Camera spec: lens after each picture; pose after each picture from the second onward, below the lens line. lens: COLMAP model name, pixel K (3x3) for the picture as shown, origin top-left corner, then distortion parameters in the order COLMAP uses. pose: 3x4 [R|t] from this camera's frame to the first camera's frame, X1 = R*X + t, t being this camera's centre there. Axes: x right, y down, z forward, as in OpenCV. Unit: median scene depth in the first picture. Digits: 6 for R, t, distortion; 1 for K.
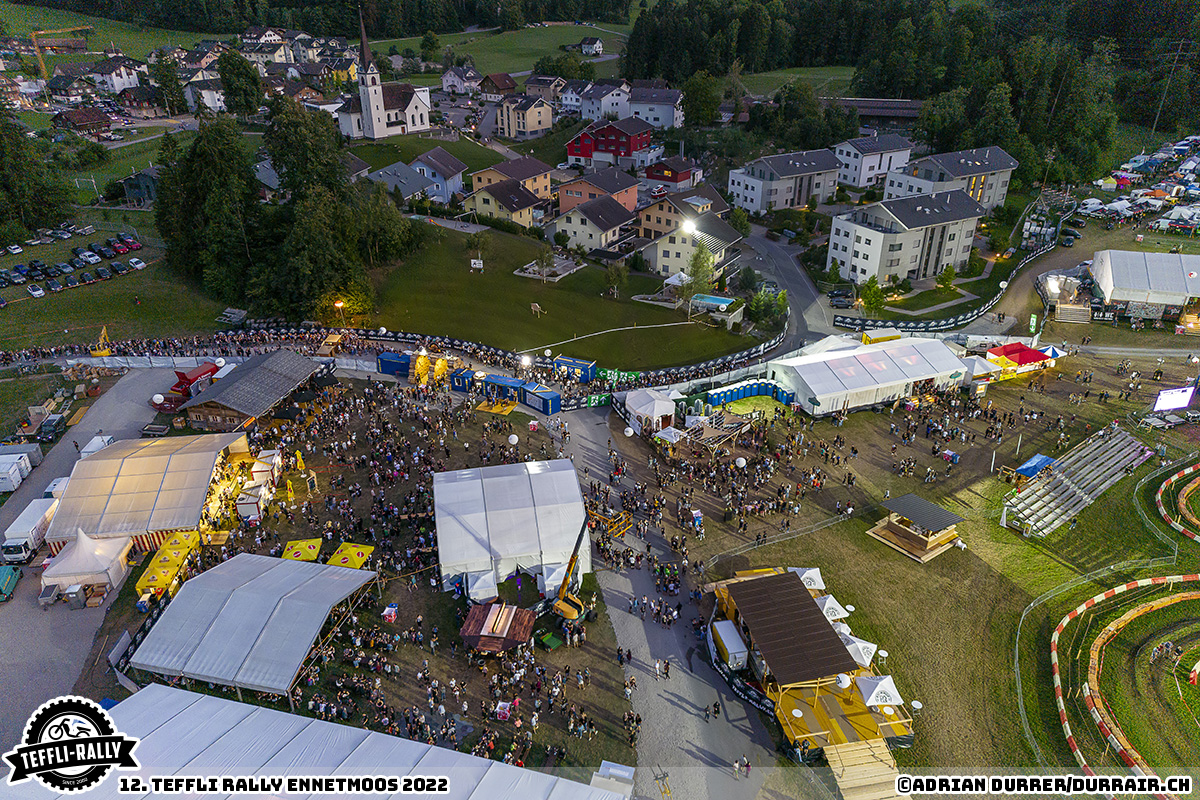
lens RADIAL K [[855.5, 0, 599.1], [0, 855.5, 427.4], [0, 0, 1]] dist [0.072570, -0.017765]
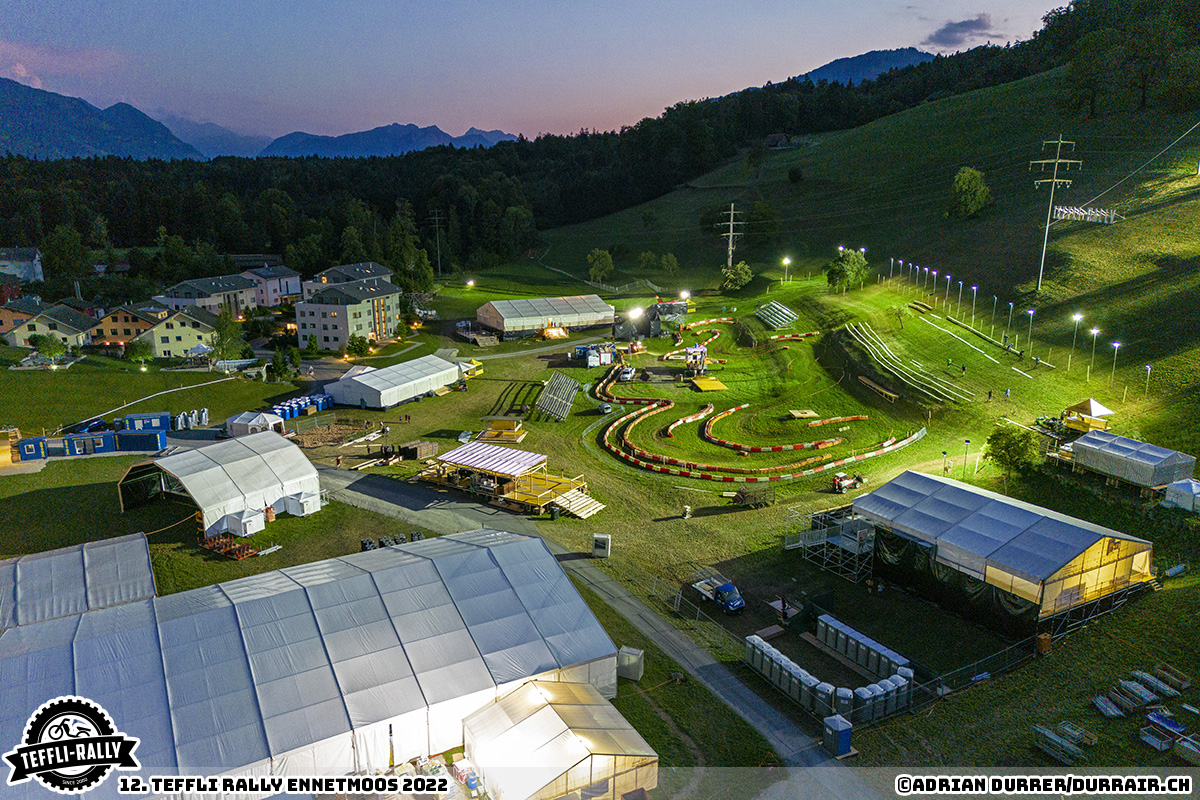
lens RADIAL K [[855.5, 0, 596.2], [0, 855.5, 406.1], [0, 0, 1]] dist [0.072570, -0.017765]
pose [[0.696940, -0.166505, 0.697532, -0.273391], [0.338090, 0.934082, -0.114832, 0.156023], [-0.632432, 0.315860, 0.707292, -0.071169]]
